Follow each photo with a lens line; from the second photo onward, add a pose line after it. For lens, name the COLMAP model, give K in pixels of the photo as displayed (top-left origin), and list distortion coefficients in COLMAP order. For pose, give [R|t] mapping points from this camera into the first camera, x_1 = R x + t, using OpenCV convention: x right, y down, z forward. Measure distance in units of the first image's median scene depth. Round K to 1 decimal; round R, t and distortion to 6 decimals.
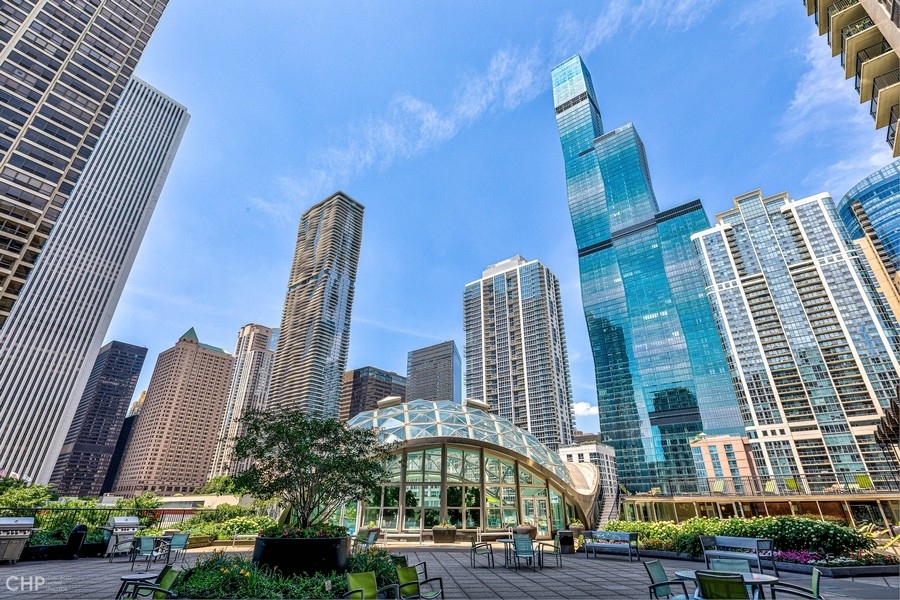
lens RADIAL K [[436.1, 0, 454.0], [0, 436.1, 293.2], [0, 0, 1]] dist [-0.003728, -0.000042]
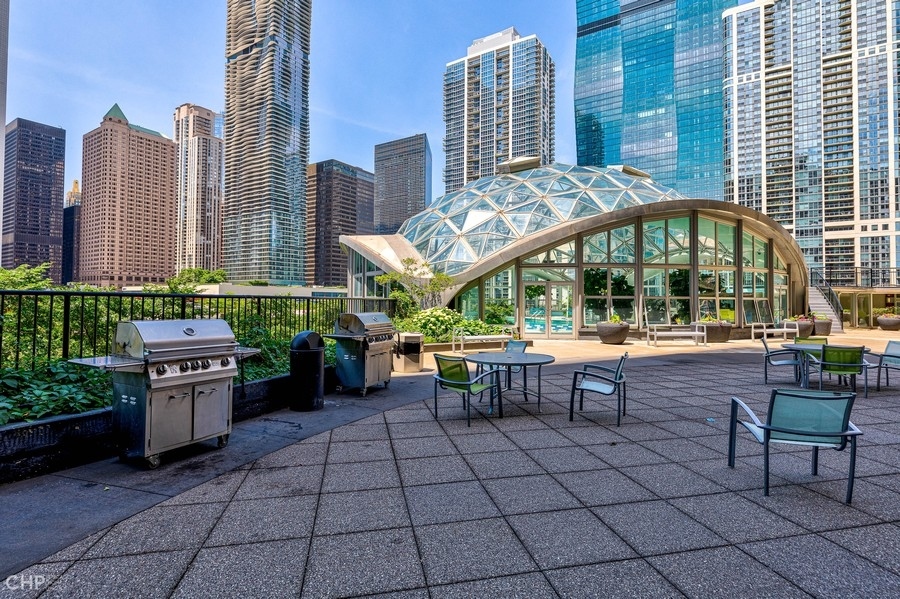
lens RADIAL K [[436.1, 0, 454.0], [0, 436.1, 292.7], [0, 0, 1]] dist [-0.003728, -0.000042]
pose [[0.994643, 0.006803, 0.103146, -0.048891], [-0.050709, 0.901633, 0.429519, 0.019118], [-0.090078, -0.432448, 0.897148, 0.039475]]
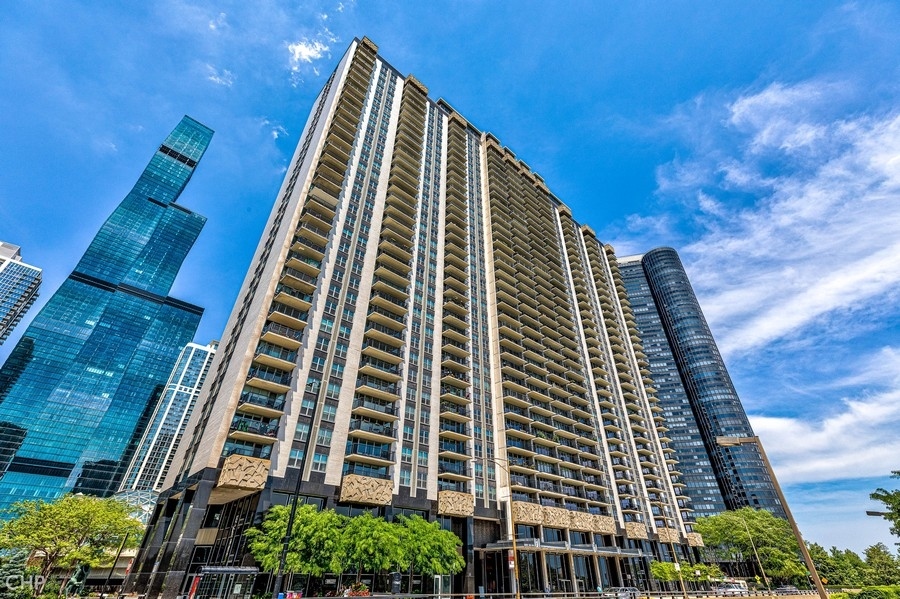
lens RADIAL K [[397.5, 0, 455.2], [0, 397.5, 291.9], [0, 0, 1]] dist [-0.000037, 0.000101]
pose [[0.165160, 0.574479, 0.801684, -0.306336], [-0.444820, 0.768868, -0.459323, -0.041019], [-0.880260, -0.280744, 0.382526, -0.113826]]
